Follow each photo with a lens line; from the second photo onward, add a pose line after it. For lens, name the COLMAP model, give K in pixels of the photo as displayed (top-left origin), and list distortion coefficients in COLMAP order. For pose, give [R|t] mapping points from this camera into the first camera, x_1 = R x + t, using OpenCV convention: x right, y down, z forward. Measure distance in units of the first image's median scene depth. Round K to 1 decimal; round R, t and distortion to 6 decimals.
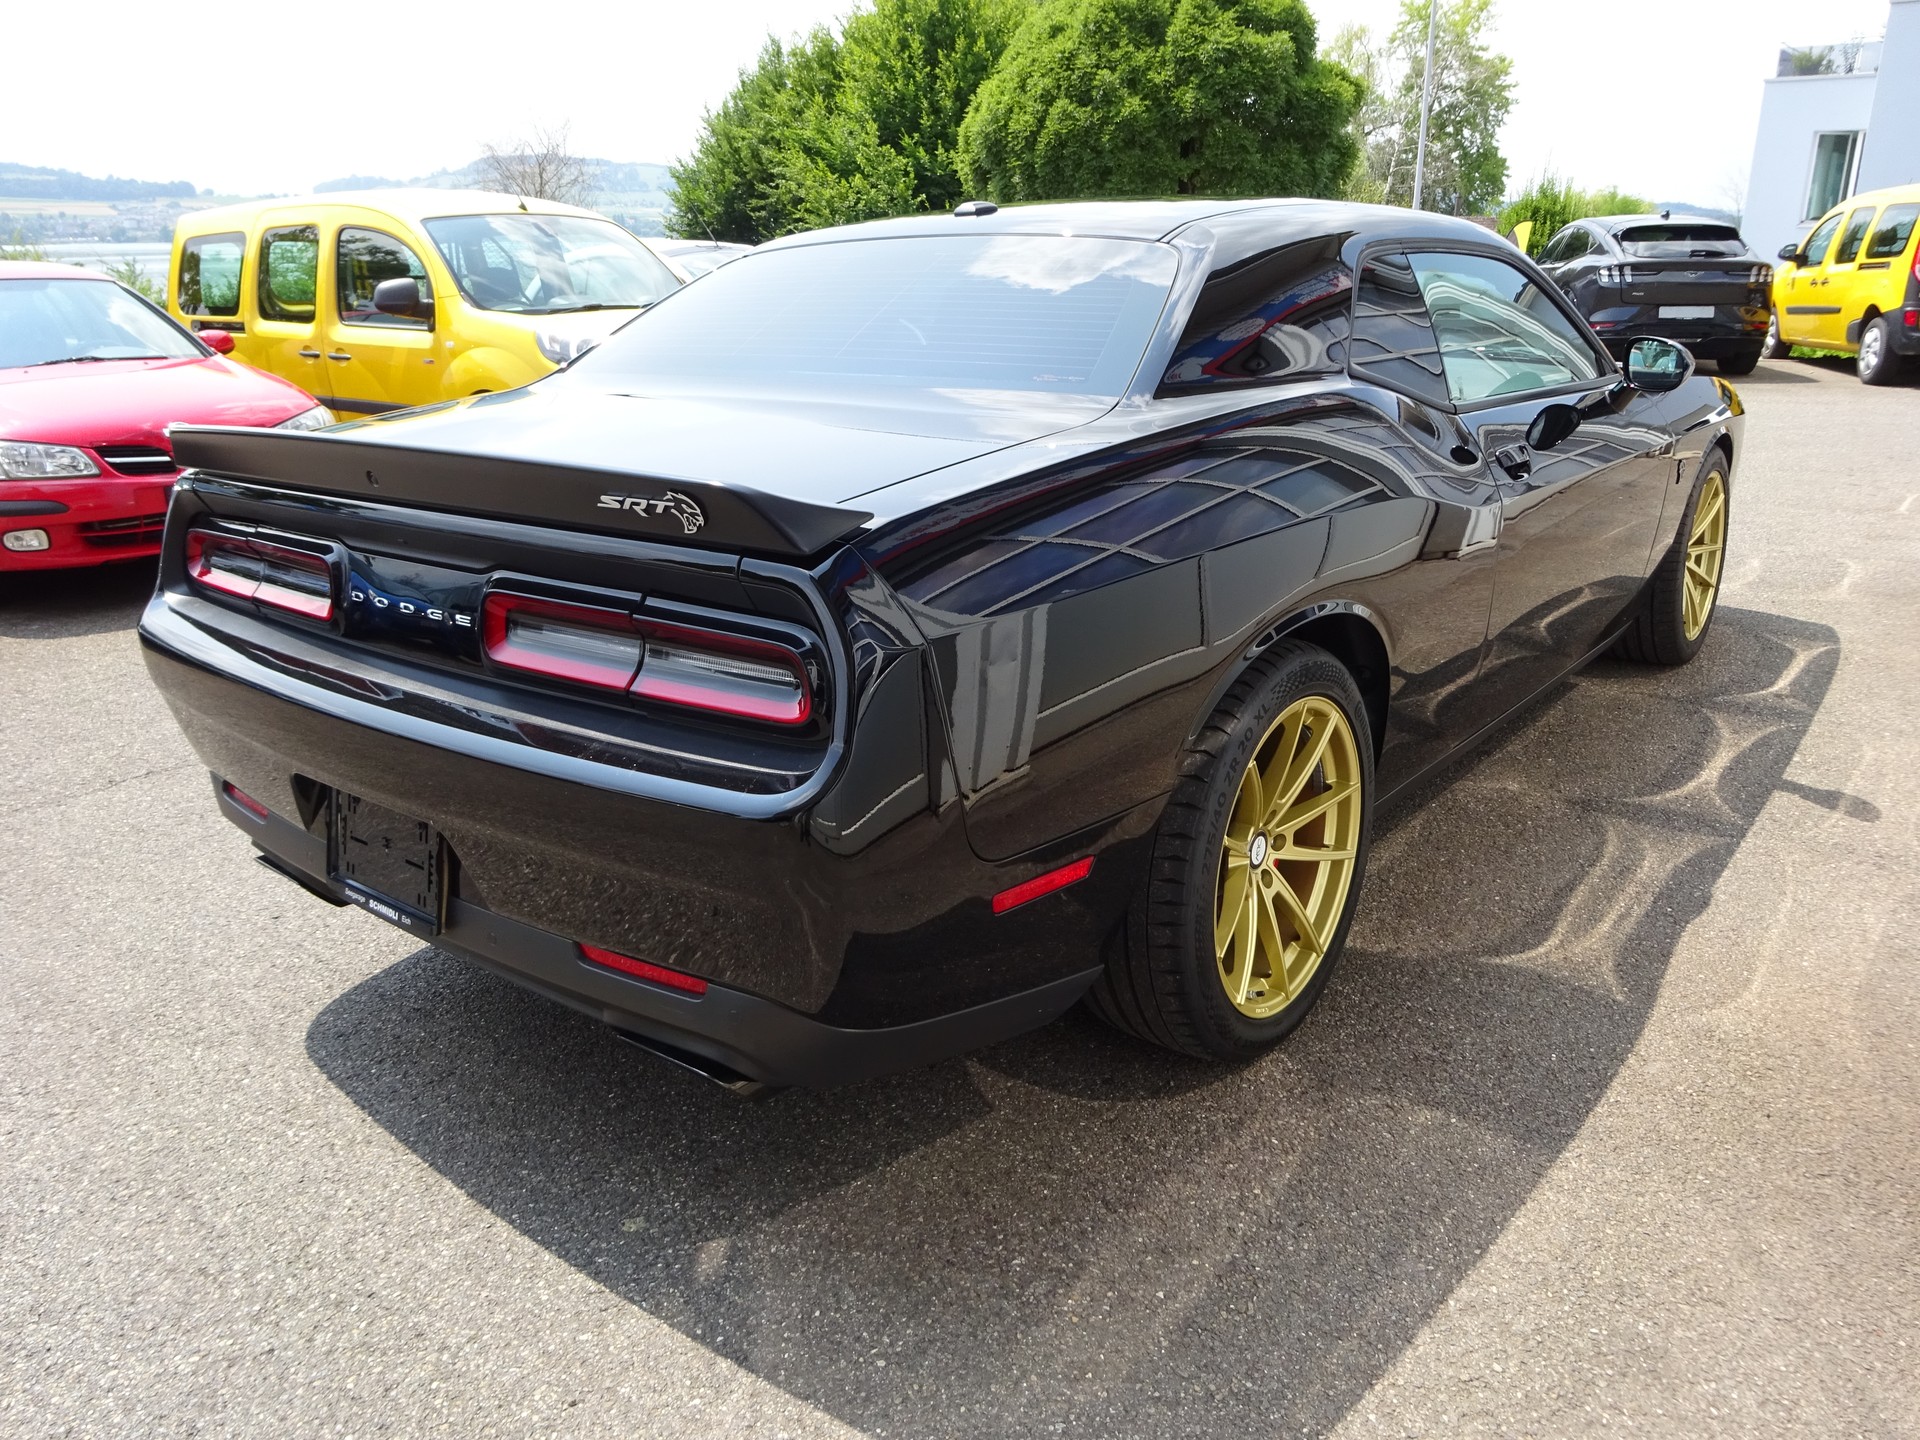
lens RADIAL K [[1474.3, 0, 960.0], [0, 1474.3, 720.0], [0, 0, 1]] dist [-0.002636, -0.004629]
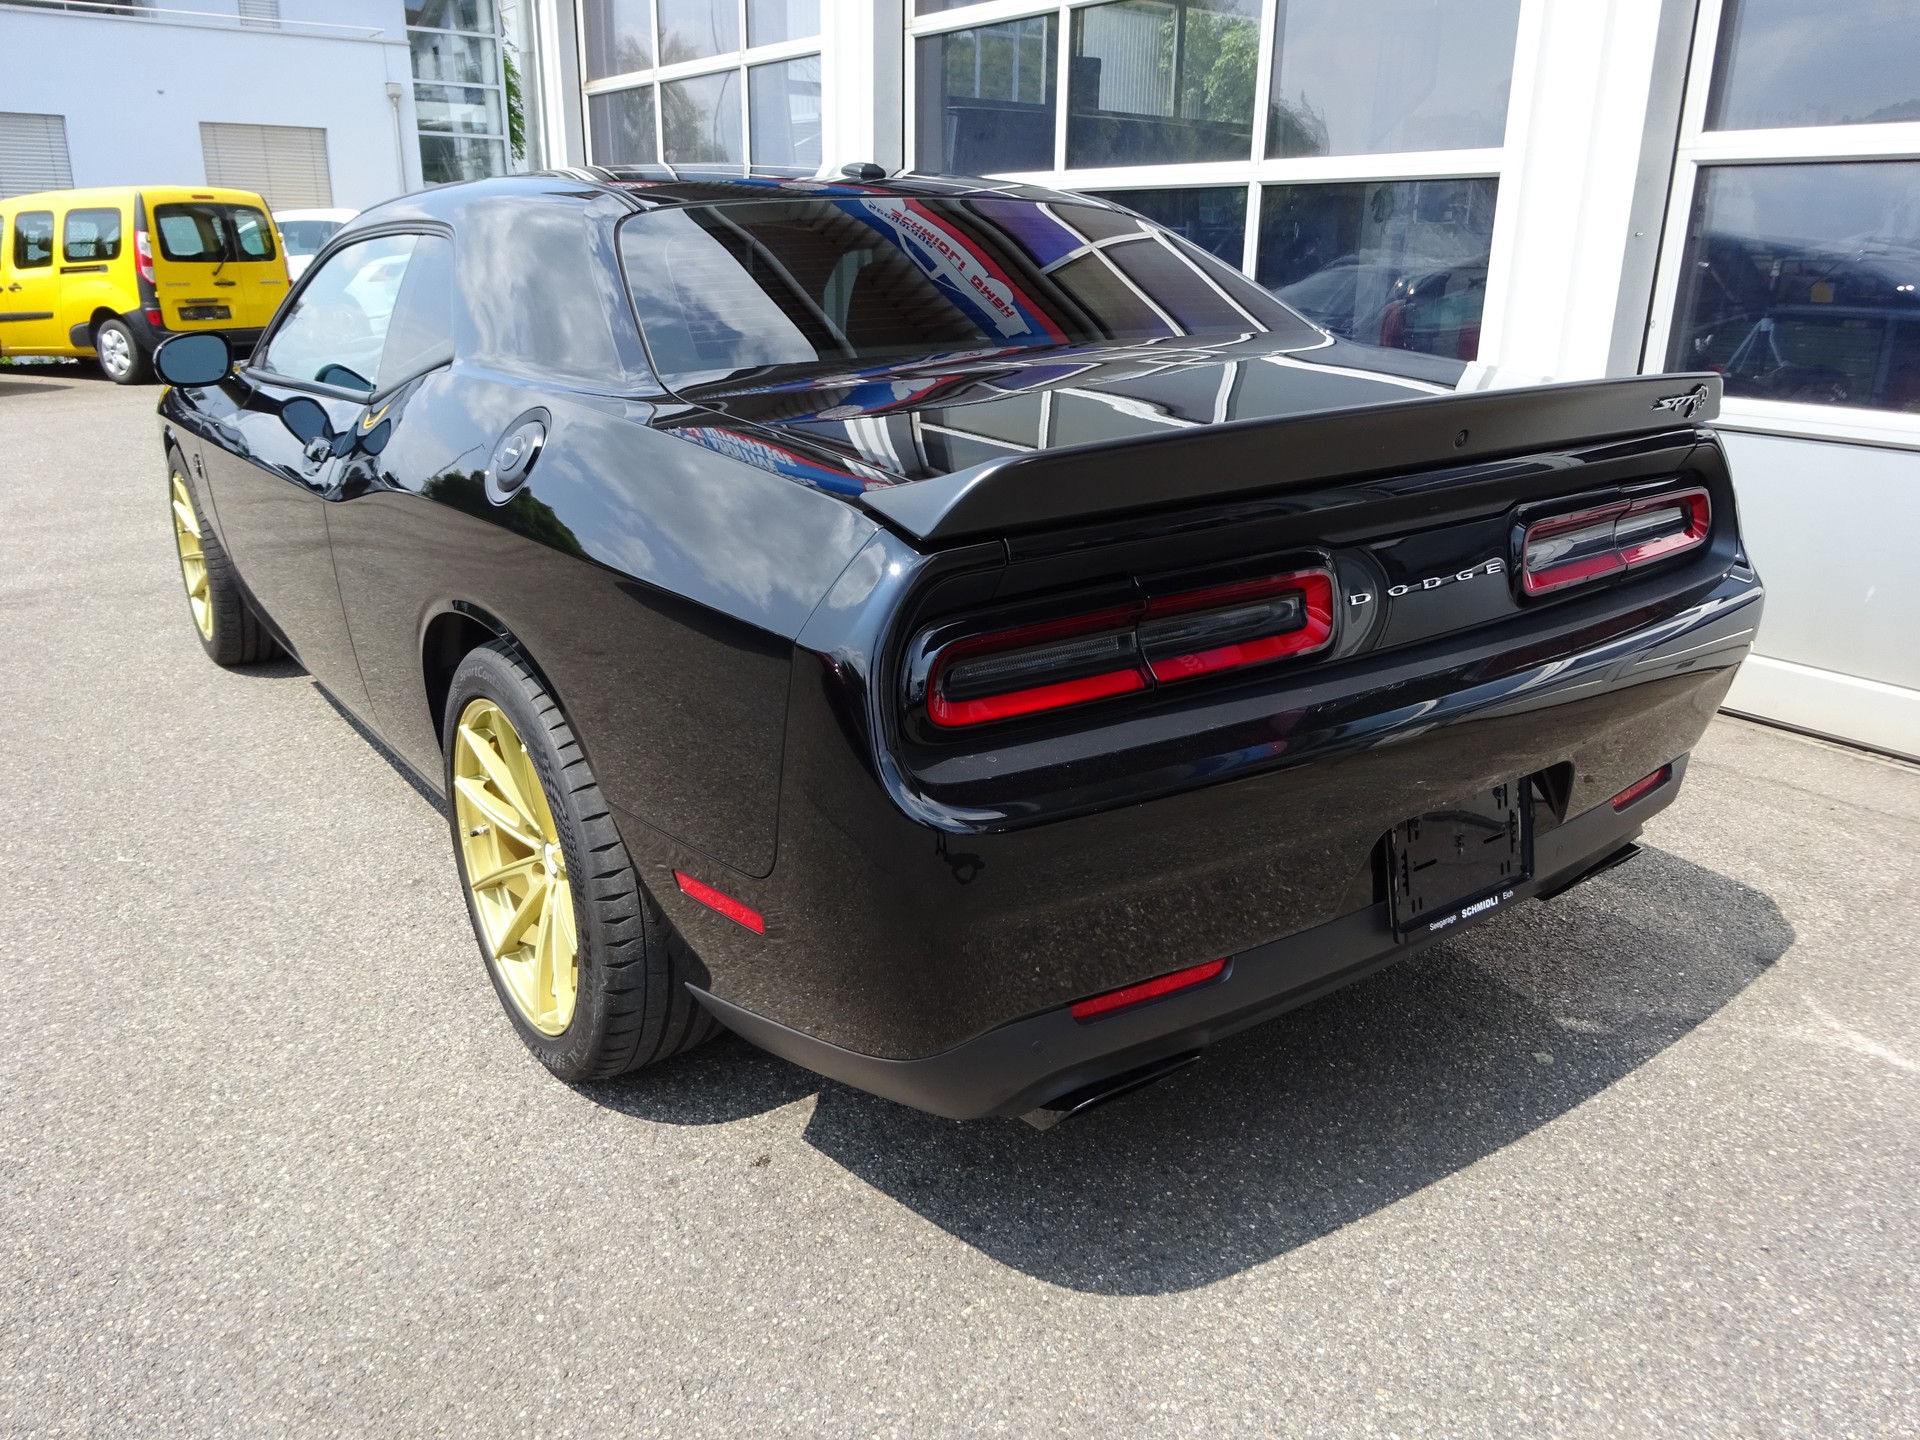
lens RADIAL K [[1474.3, 0, 960.0], [0, 1474.3, 720.0], [0, 0, 1]] dist [-0.002636, -0.004629]
pose [[0.240462, -0.288102, 0.926917, -1.101762], [0.298250, 0.930670, 0.211896, -0.232544], [-0.923702, 0.225500, 0.309717, 0.845188]]
